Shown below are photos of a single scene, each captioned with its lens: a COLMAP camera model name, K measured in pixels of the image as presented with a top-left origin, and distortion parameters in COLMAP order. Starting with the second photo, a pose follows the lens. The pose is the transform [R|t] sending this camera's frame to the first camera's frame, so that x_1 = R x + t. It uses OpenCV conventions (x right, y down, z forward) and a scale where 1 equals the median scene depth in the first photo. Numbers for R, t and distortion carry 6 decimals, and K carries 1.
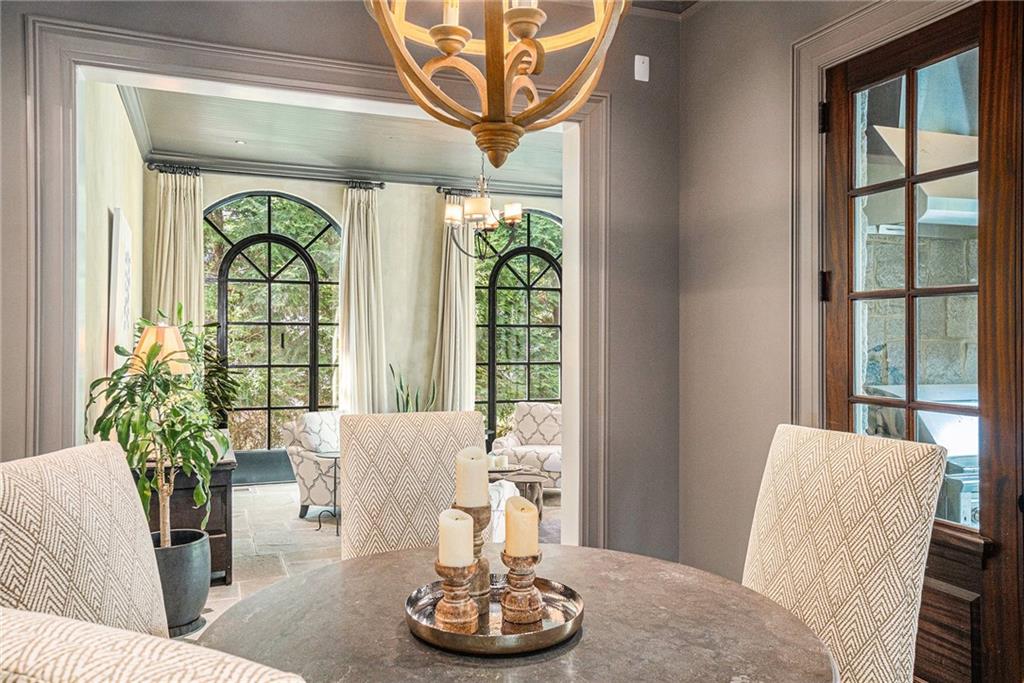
lens RADIAL K [[766.6, 0, 511.9], [0, 766.6, 332.2], [0, 0, 1]] dist [0.035338, 0.009382]
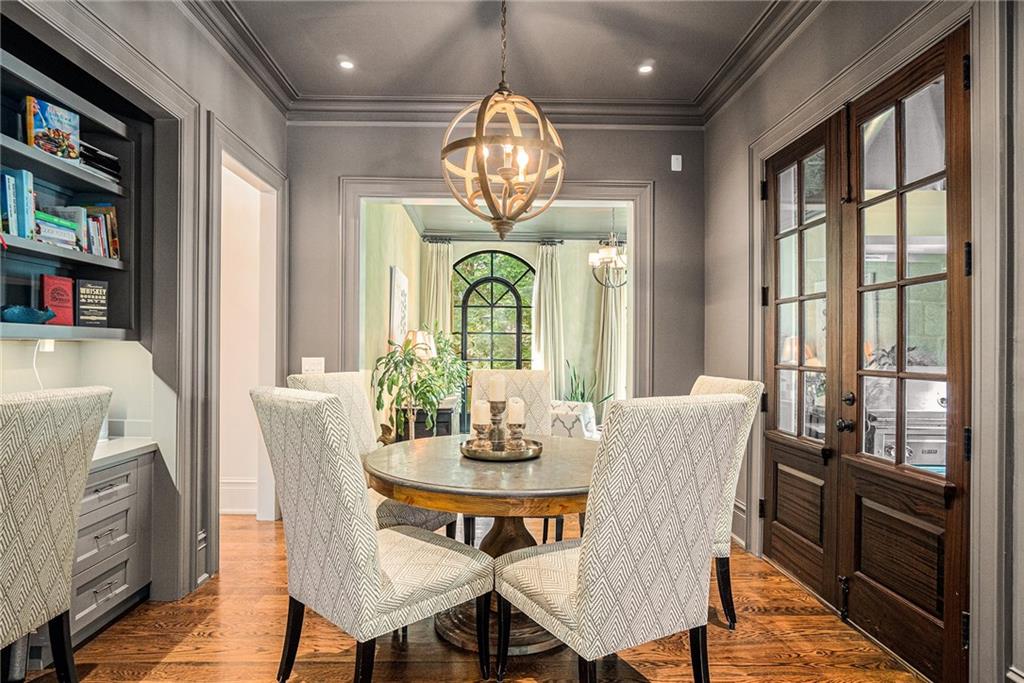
lens RADIAL K [[570.4, 0, 511.7], [0, 570.4, 348.1], [0, 0, 1]] dist [0.000912, -0.000002]
pose [[0.945203, 0.004281, -0.326457, 0.121190], [-0.003863, 0.999991, 0.001929, 0.018838], [0.326462, -0.000562, 0.945210, -0.112566]]
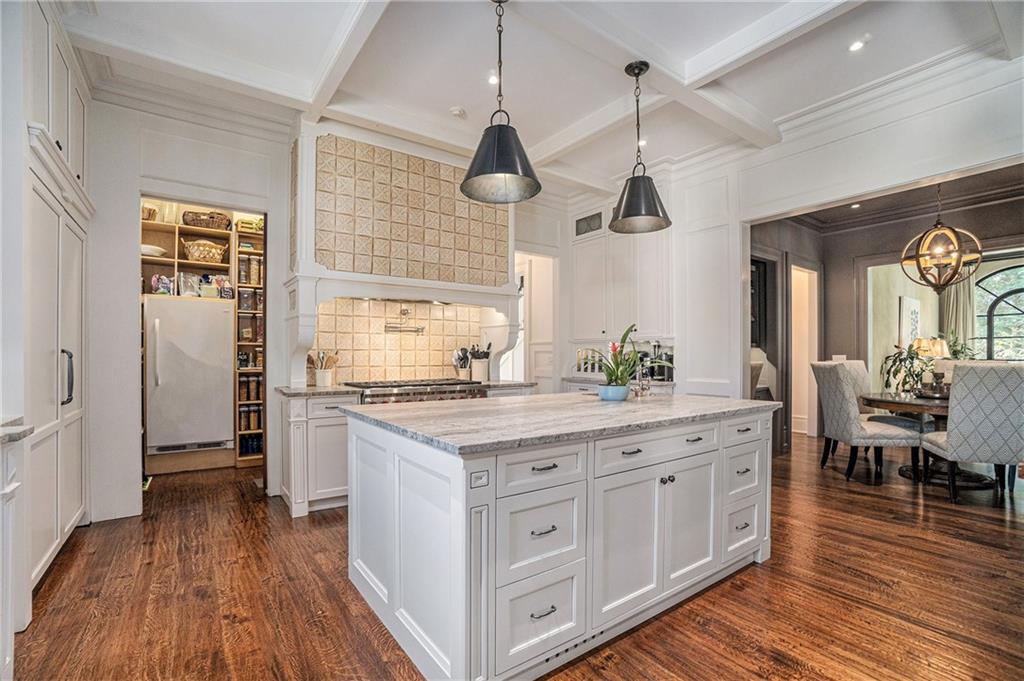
lens RADIAL K [[450.5, 0, 526.0], [0, 450.5, 354.3], [0, 0, 1]] dist [-0.000296, 0.000241]
pose [[0.276664, -0.001442, -0.960966, 0.416765], [0.002436, 0.999997, -0.000799, 0.028785], [0.960964, -0.002120, 0.276667, -0.460288]]
